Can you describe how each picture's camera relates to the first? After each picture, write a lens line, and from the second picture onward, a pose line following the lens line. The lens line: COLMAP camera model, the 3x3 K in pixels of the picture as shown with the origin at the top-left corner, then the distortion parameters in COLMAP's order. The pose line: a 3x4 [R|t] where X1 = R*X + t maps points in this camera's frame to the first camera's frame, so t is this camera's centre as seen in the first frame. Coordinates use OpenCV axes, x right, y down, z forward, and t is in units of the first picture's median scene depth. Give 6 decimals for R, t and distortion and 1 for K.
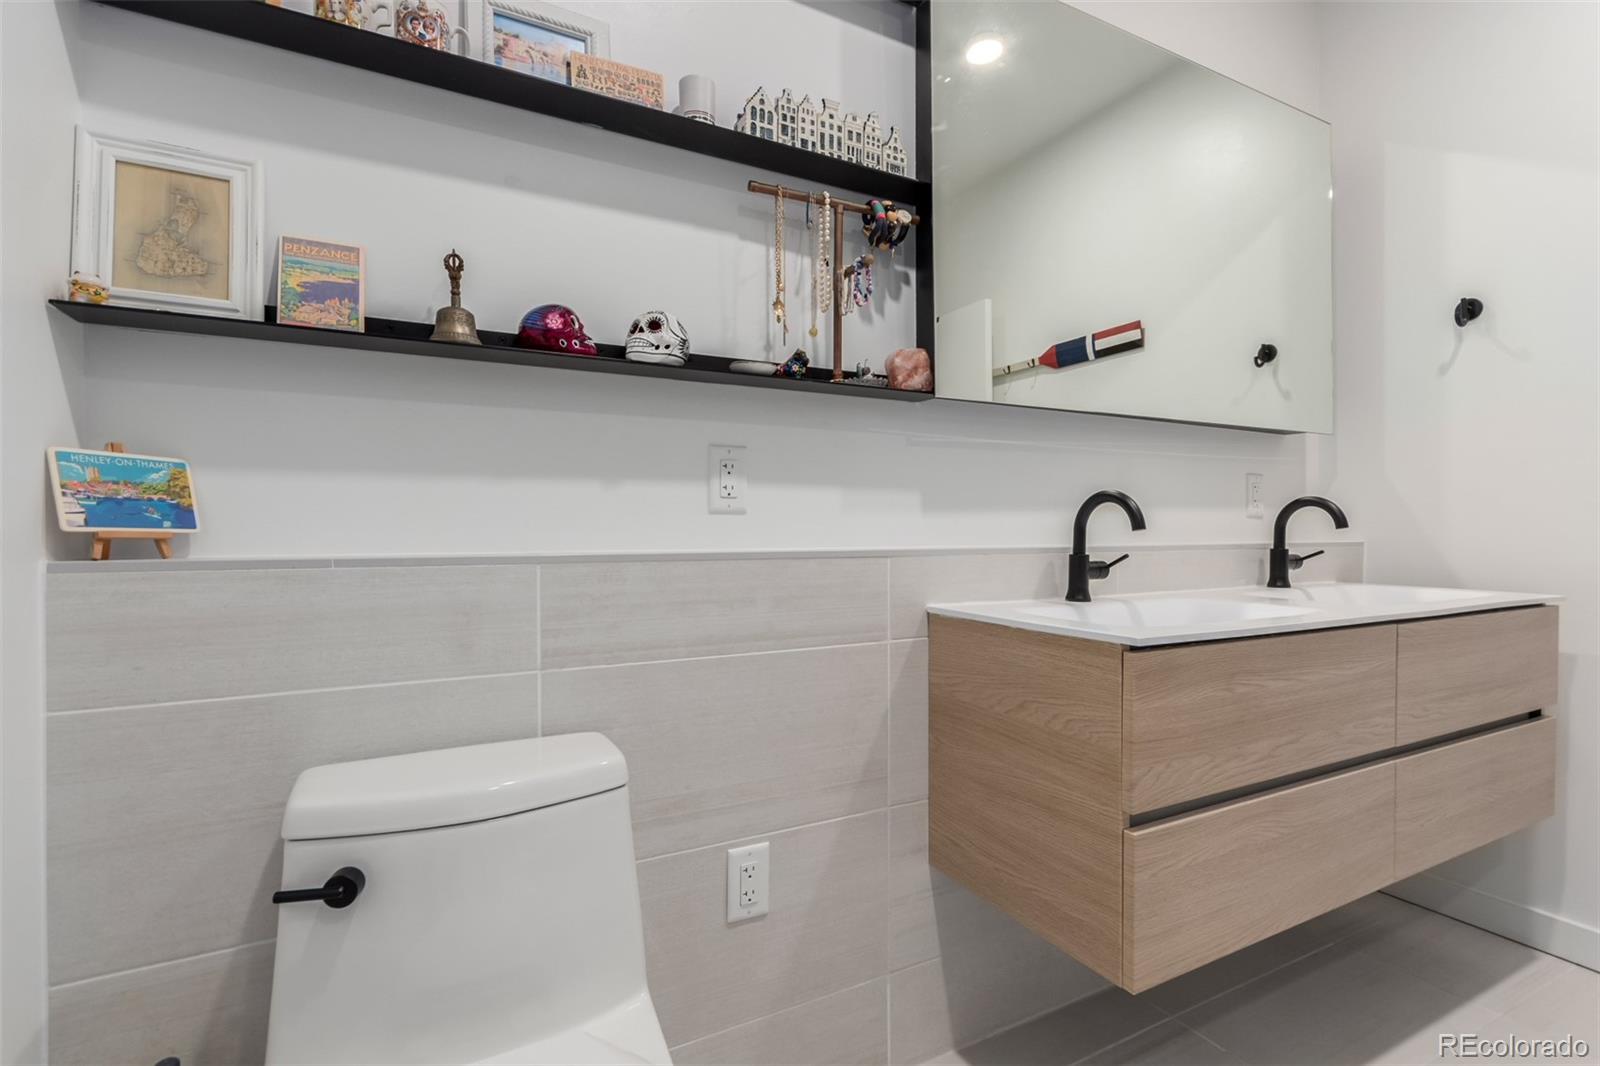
lens RADIAL K [[748.2, 0, 821.9], [0, 748.2, 481.7], [0, 0, 1]] dist [0.010883, -0.001545]
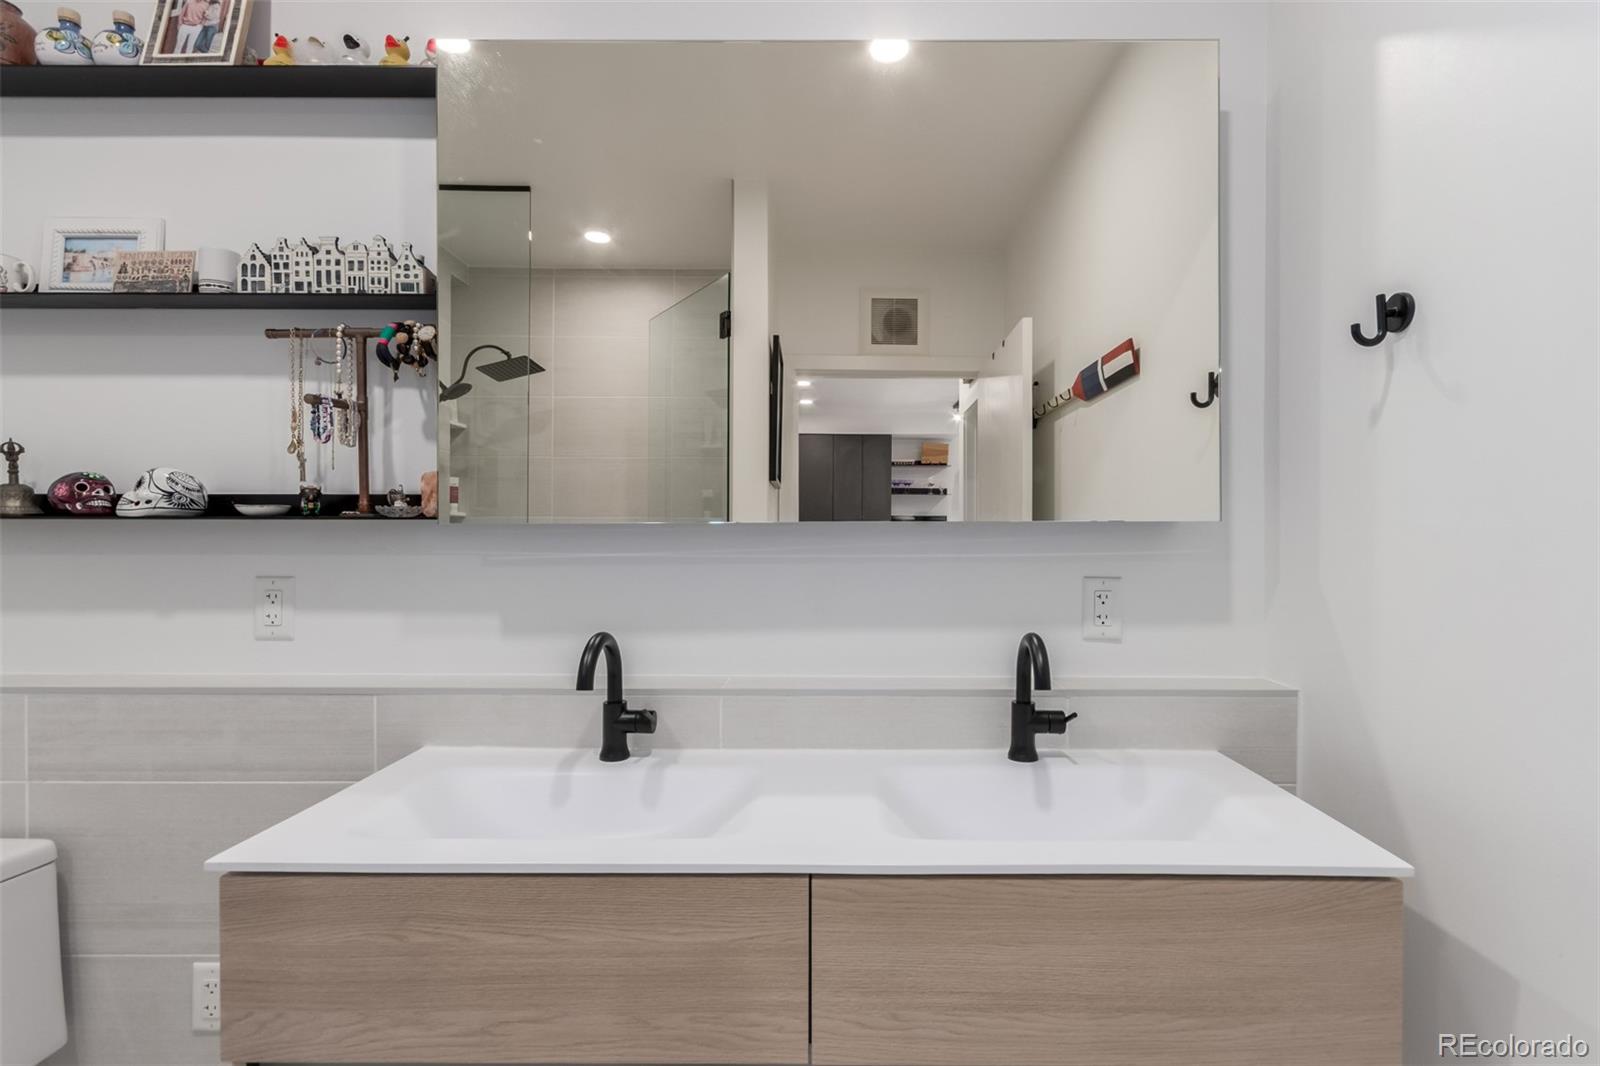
lens RADIAL K [[748.2, 0, 830.9], [0, 748.2, 500.1], [0, 0, 1]] dist [0.010883, -0.001545]
pose [[0.878545, -0.015811, -0.477399, 1.191814], [0.023888, 0.999656, 0.010853, -0.164112], [0.477063, -0.020939, 0.878620, 0.470620]]
